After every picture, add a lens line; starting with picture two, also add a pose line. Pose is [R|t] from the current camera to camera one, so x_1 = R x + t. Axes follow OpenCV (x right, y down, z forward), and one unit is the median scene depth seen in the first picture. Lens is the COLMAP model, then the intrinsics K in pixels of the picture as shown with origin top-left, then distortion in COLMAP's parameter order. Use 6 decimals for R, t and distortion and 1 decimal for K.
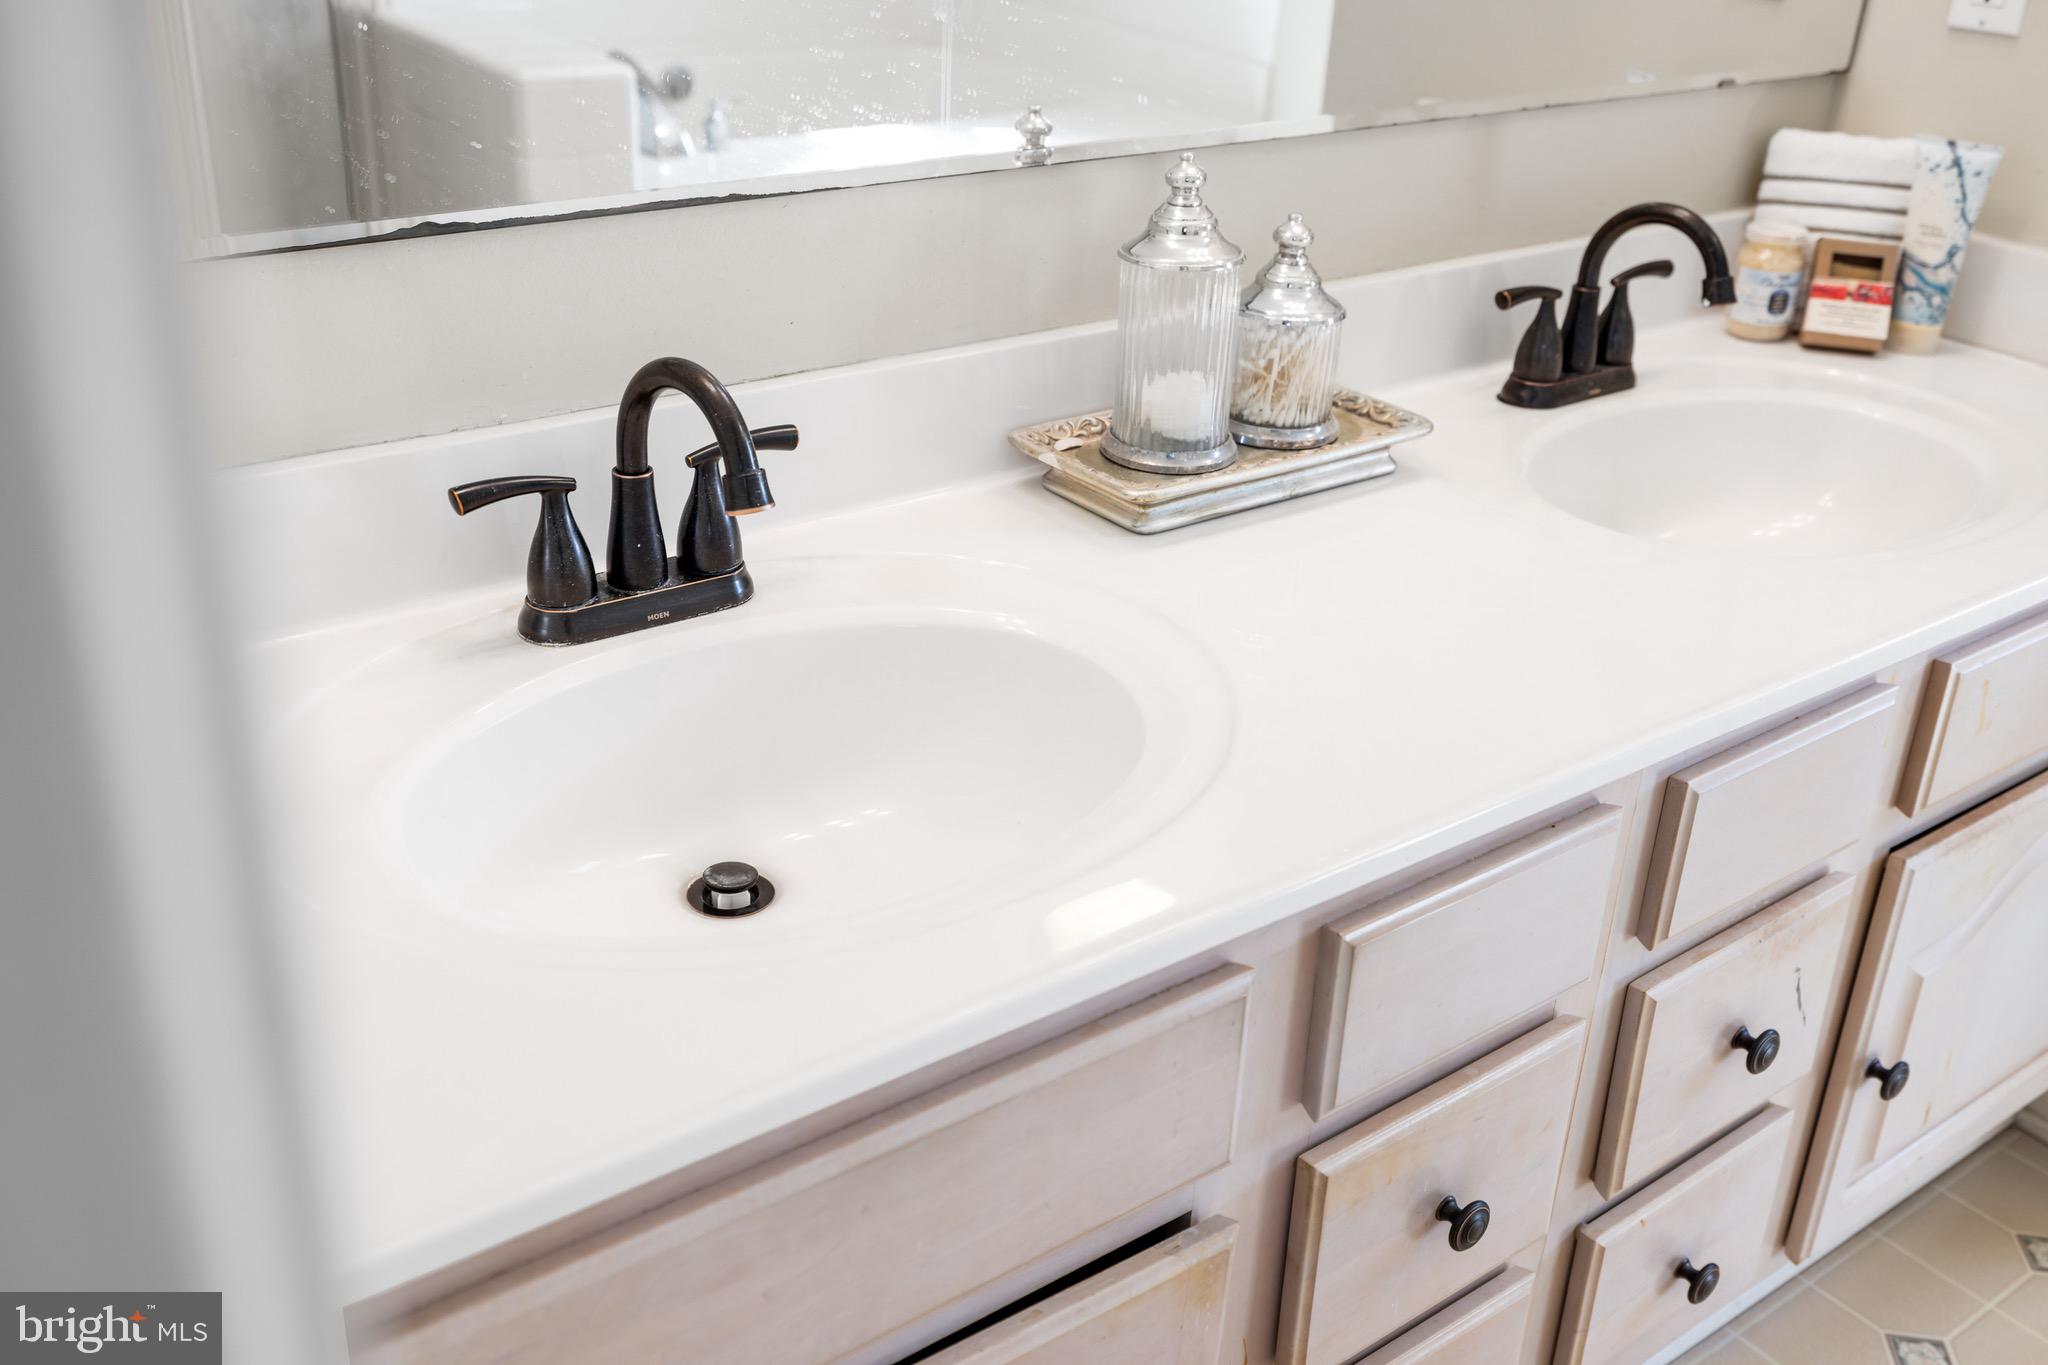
lens RADIAL K [[1972.4, 0, 1024.5], [0, 1972.4, 679.8], [0, 0, 1]] dist [0.007380, 0.000000]
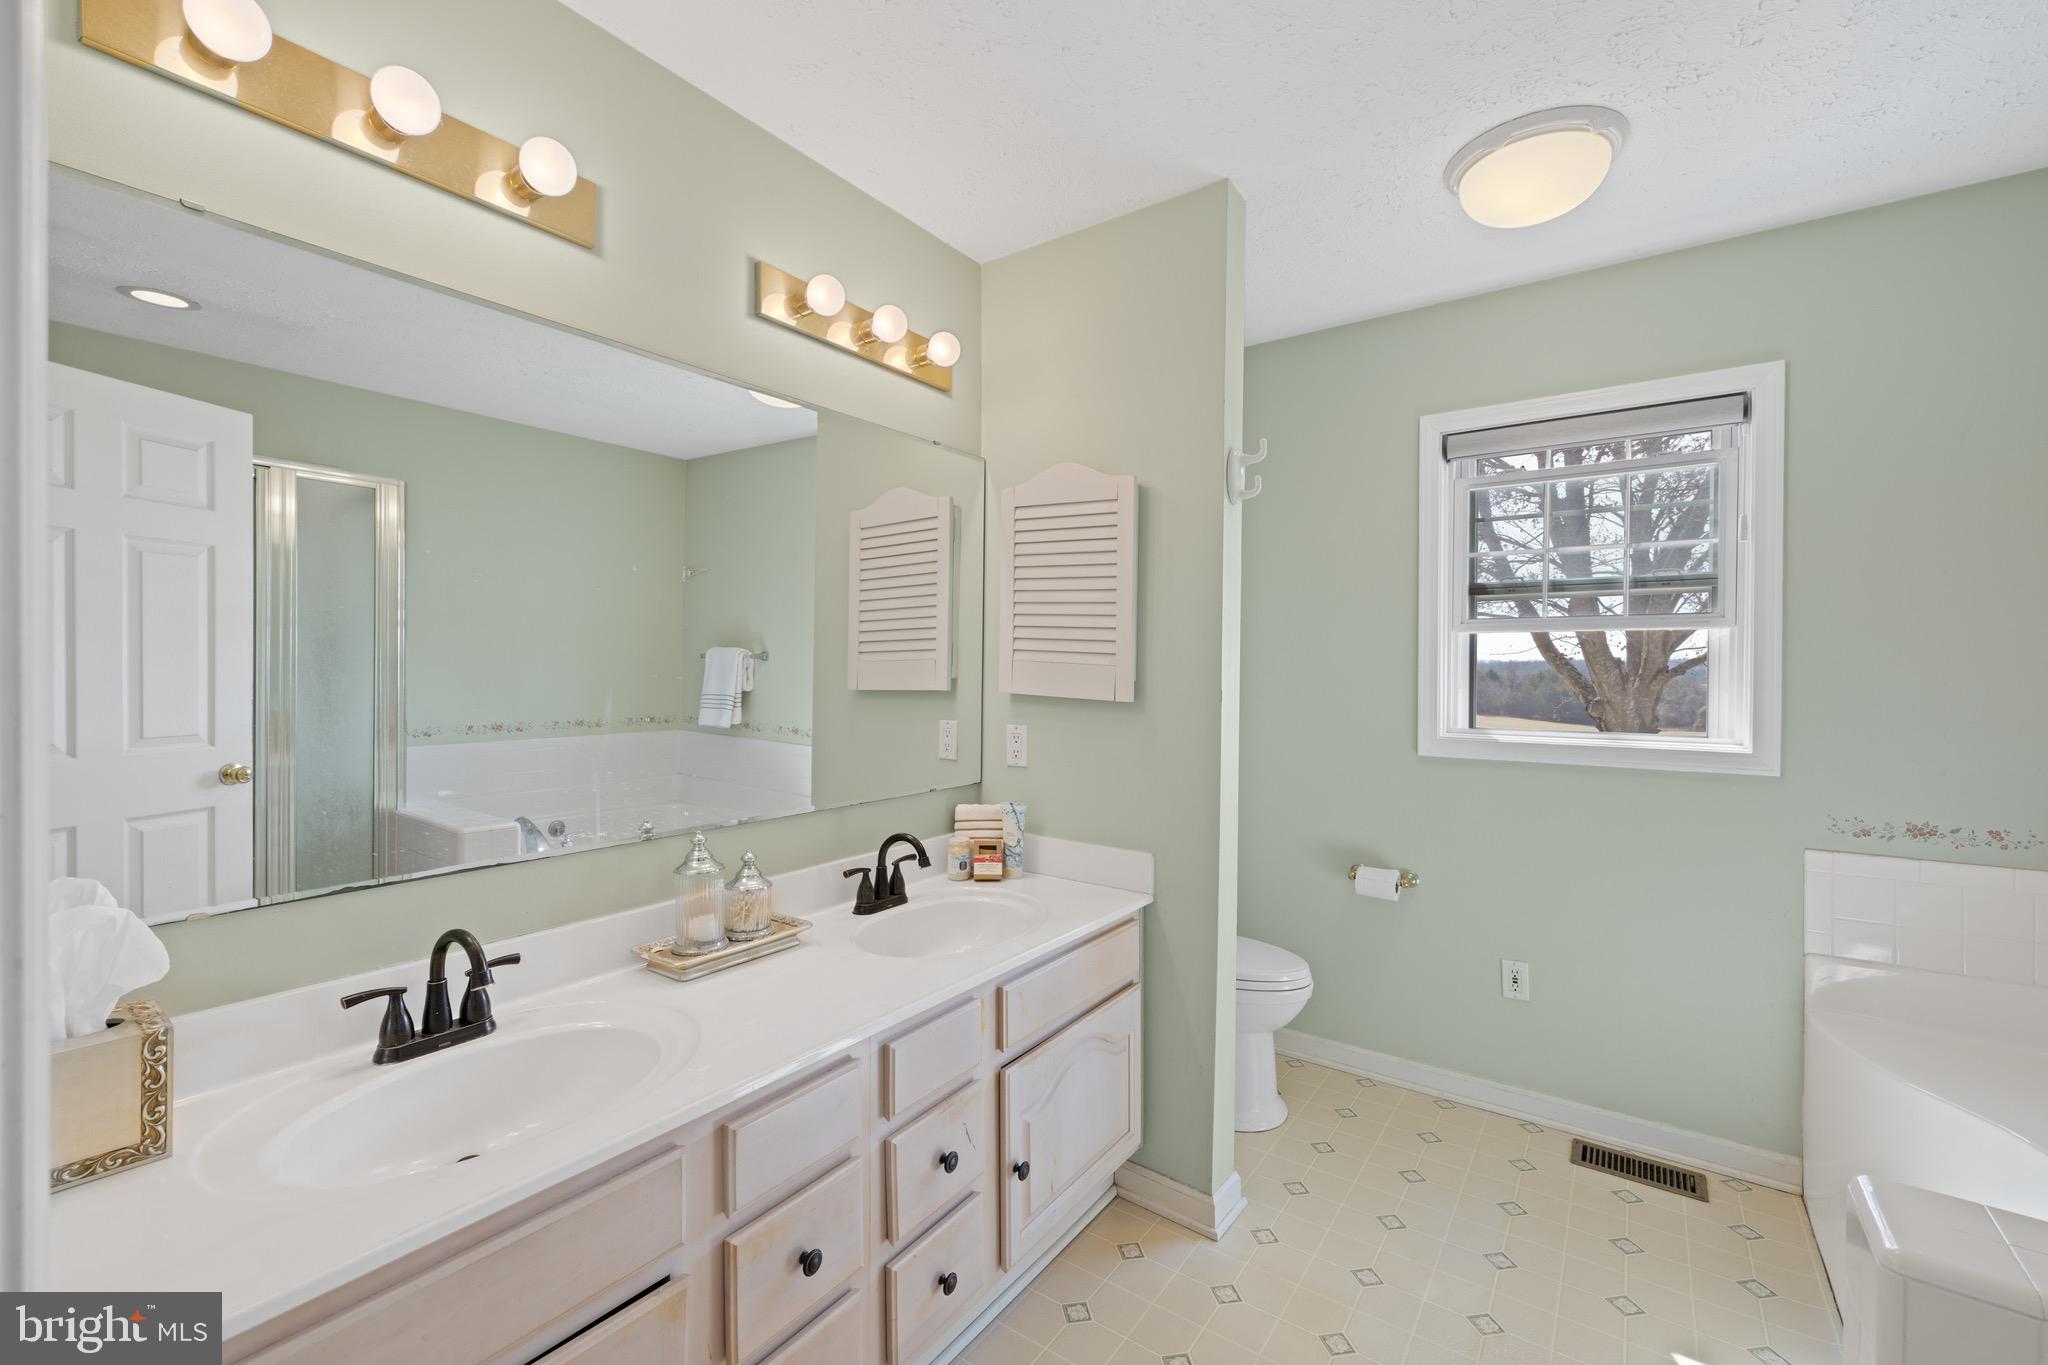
lens RADIAL K [[863.0, 0, 1024.6], [0, 863.0, 678.0], [0, 0, 1]] dist [0.002854, 0.000425]
pose [[0.954705, -0.043634, 0.294338, 0.160124], [0.164516, 0.901649, -0.399953, 0.084377], [-0.247938, 0.430261, 0.867988, -0.211560]]
